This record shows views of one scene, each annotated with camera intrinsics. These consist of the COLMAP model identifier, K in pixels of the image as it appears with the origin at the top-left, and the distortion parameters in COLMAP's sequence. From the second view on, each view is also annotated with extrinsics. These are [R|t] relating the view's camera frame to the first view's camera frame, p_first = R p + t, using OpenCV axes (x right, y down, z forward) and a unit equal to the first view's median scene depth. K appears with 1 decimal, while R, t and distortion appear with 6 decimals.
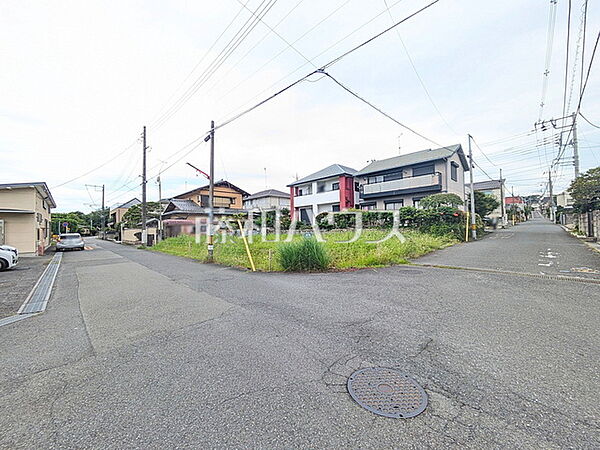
lens RADIAL K [[236.9, 0, 300.0], [0, 236.9, 225.0], [0, 0, 1]] dist [-0.000752, 0.000472]
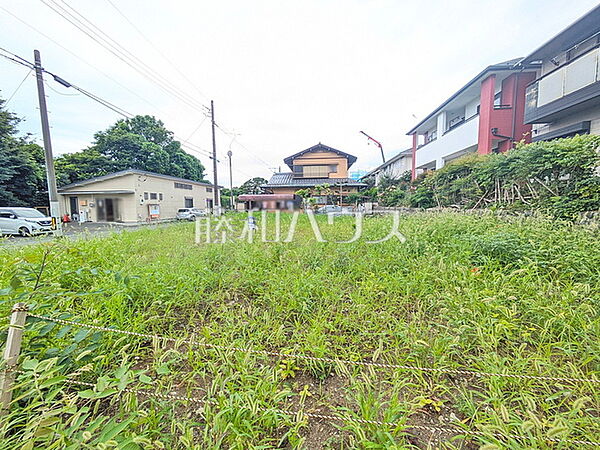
lens RADIAL K [[236.9, 0, 300.0], [0, 236.9, 225.0], [0, 0, 1]] dist [-0.000752, 0.000472]
pose [[0.658257, 0.071691, -0.749372, 0.448924], [0.013408, 0.994180, 0.106890, -0.001727], [0.752674, -0.080409, 0.653465, 0.714491]]
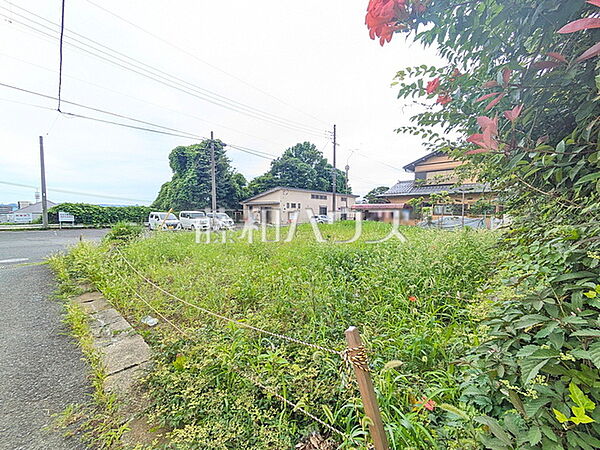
lens RADIAL K [[236.9, 0, 300.0], [0, 236.9, 225.0], [0, 0, 1]] dist [-0.000752, 0.000472]
pose [[0.055743, 0.069577, -0.996018, 0.651492], [0.008658, 0.997498, 0.070165, -0.010134], [0.998408, -0.012535, 0.055001, 0.923817]]
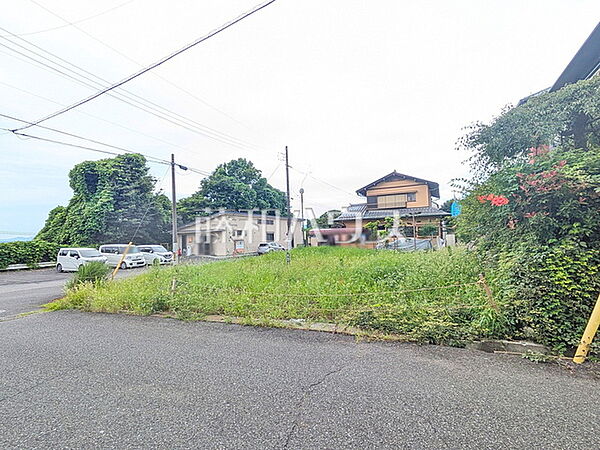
lens RADIAL K [[291.6, 0, 301.6], [0, 291.6, 226.1], [0, 0, 1]] dist [-0.001630, -0.000041]
pose [[0.336665, -0.030830, -0.941120, 0.776915], [0.042380, 0.998947, -0.017564, -0.023846], [0.940670, -0.033972, 0.337617, 0.724013]]
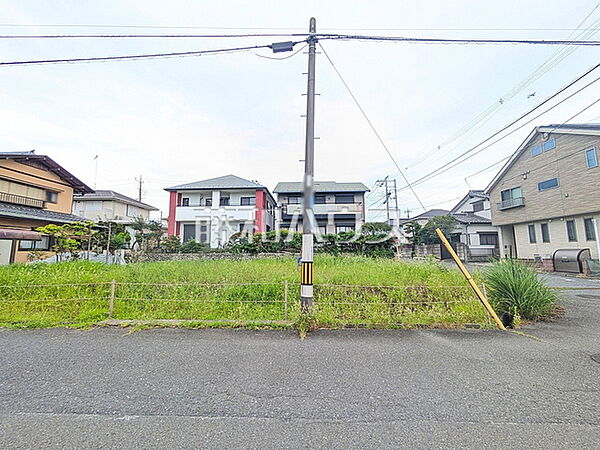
lens RADIAL K [[236.9, 0, 300.0], [0, 236.9, 225.0], [0, 0, 1]] dist [-0.000752, 0.000472]
pose [[0.721218, 0.093564, 0.686360, -0.444966], [-0.018217, 0.993055, -0.116231, 0.020447], [-0.692468, 0.071325, 0.717914, 0.463150]]
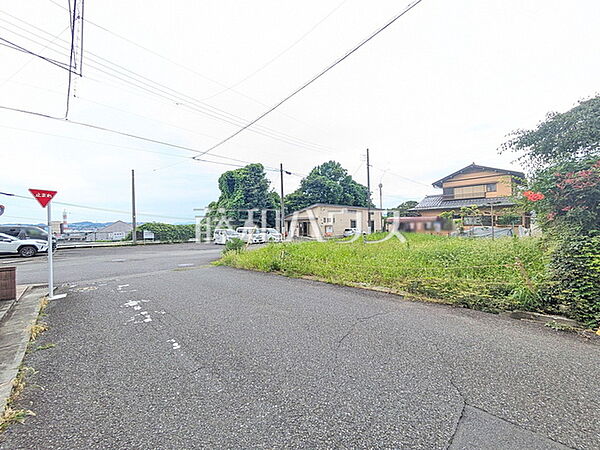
lens RADIAL K [[236.9, 0, 300.0], [0, 236.9, 225.0], [0, 0, 1]] dist [-0.000752, 0.000472]
pose [[0.006801, 0.013499, -0.999886, 0.830087], [0.032719, 0.999370, 0.013714, -0.024856], [0.999441, -0.032809, 0.006355, 0.725920]]
